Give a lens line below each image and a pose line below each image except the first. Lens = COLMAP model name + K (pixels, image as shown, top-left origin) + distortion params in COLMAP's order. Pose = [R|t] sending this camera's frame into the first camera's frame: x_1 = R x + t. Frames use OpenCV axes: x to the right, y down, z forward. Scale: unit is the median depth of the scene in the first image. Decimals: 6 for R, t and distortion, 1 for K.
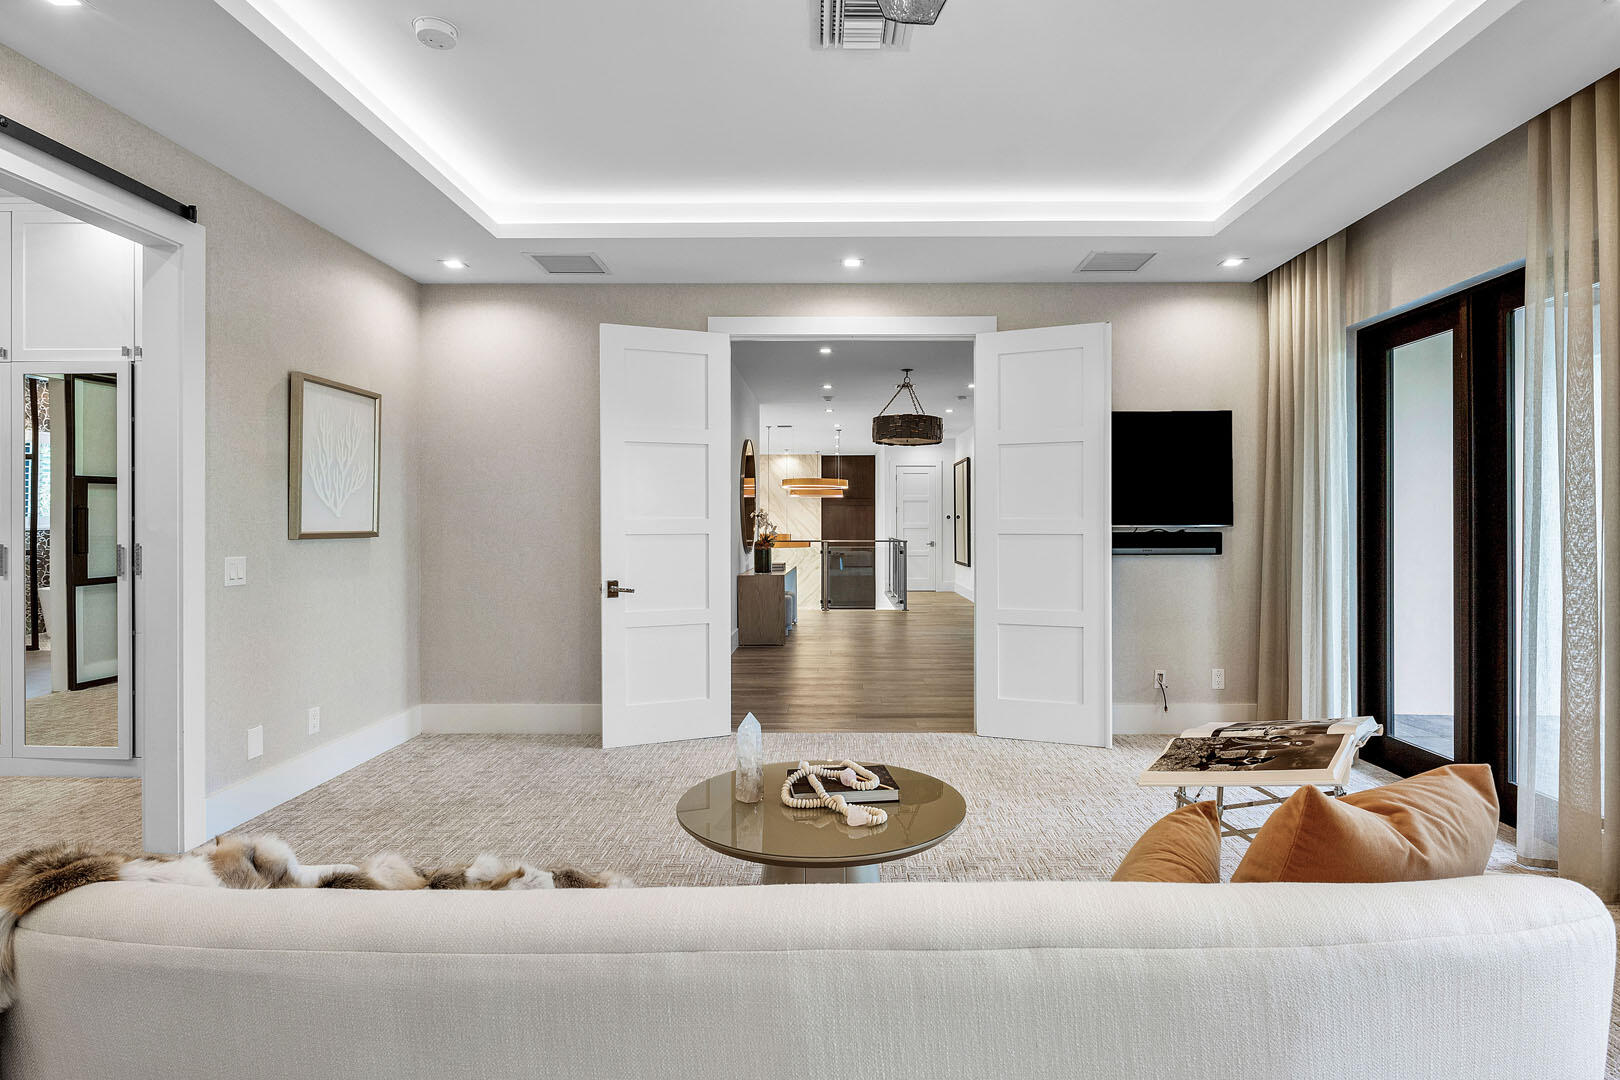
lens RADIAL K [[844.8, 0, 836.1], [0, 844.8, 521.0], [0, 0, 1]] dist [0.000206, -0.002429]
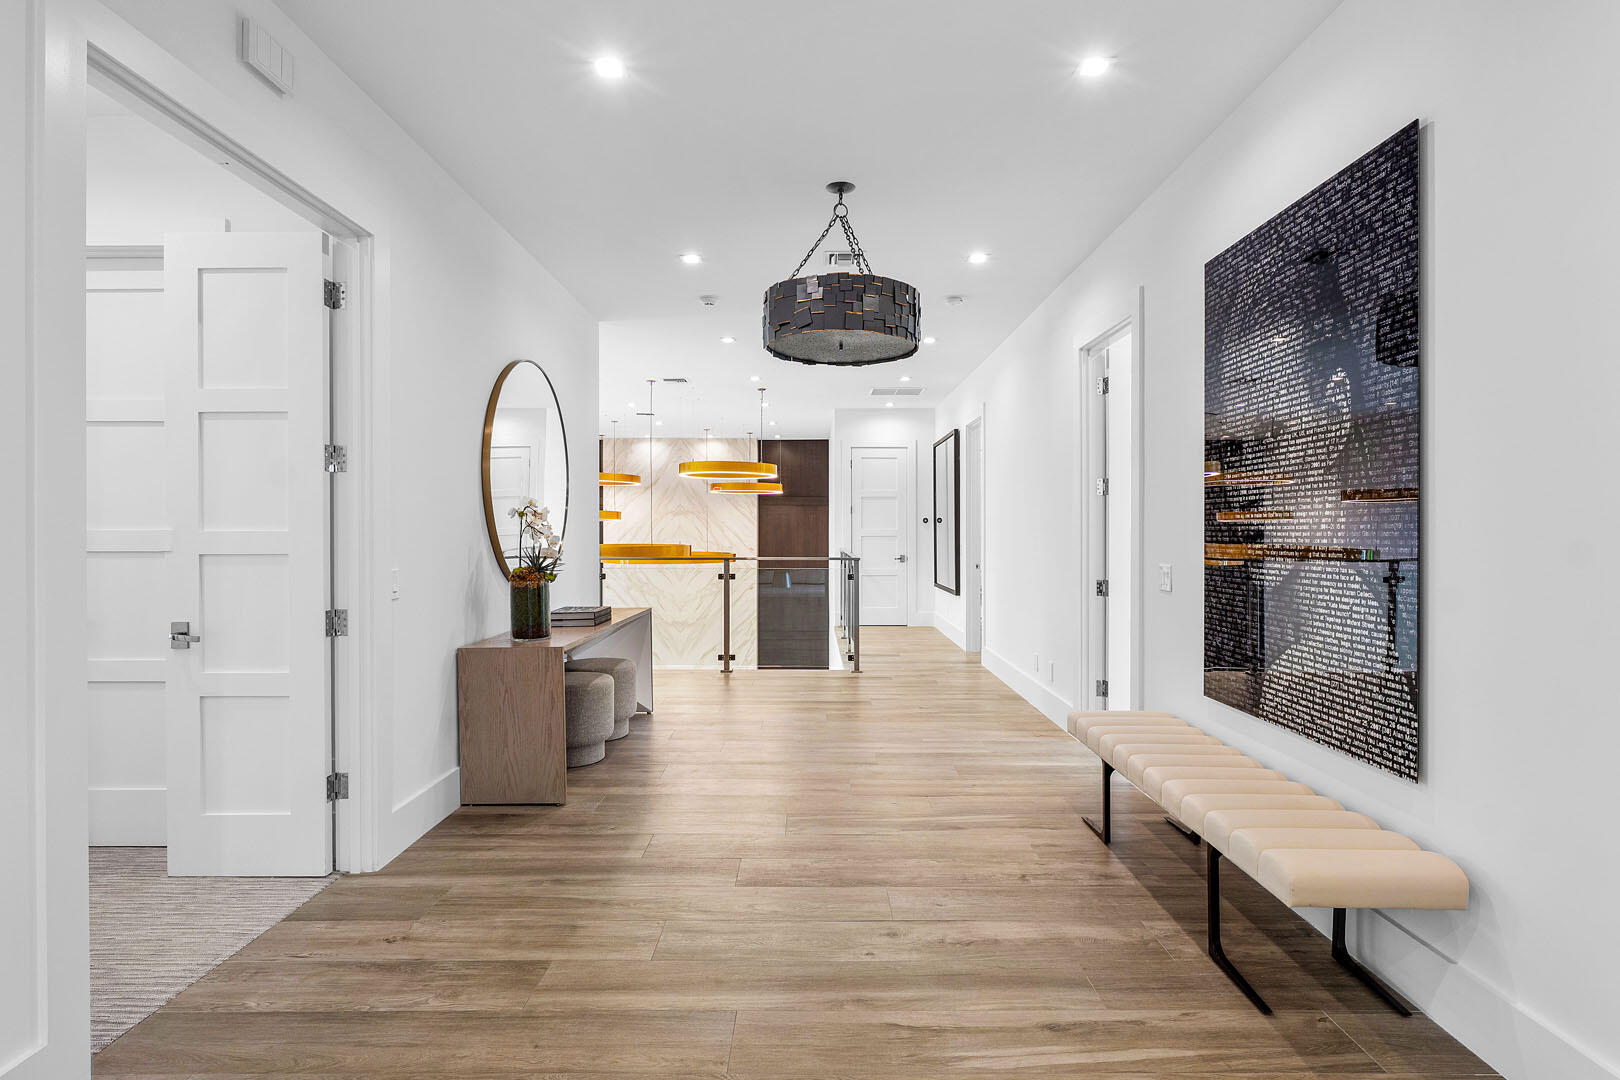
lens RADIAL K [[844.8, 0, 842.4], [0, 844.8, 532.6], [0, 0, 1]] dist [0.000206, -0.002429]
pose [[0.999289, -0.000201, 0.037693, 0.126716], [-0.000102, 0.999968, 0.008027, -0.000246], [-0.037694, -0.008025, 0.999257, 1.021801]]
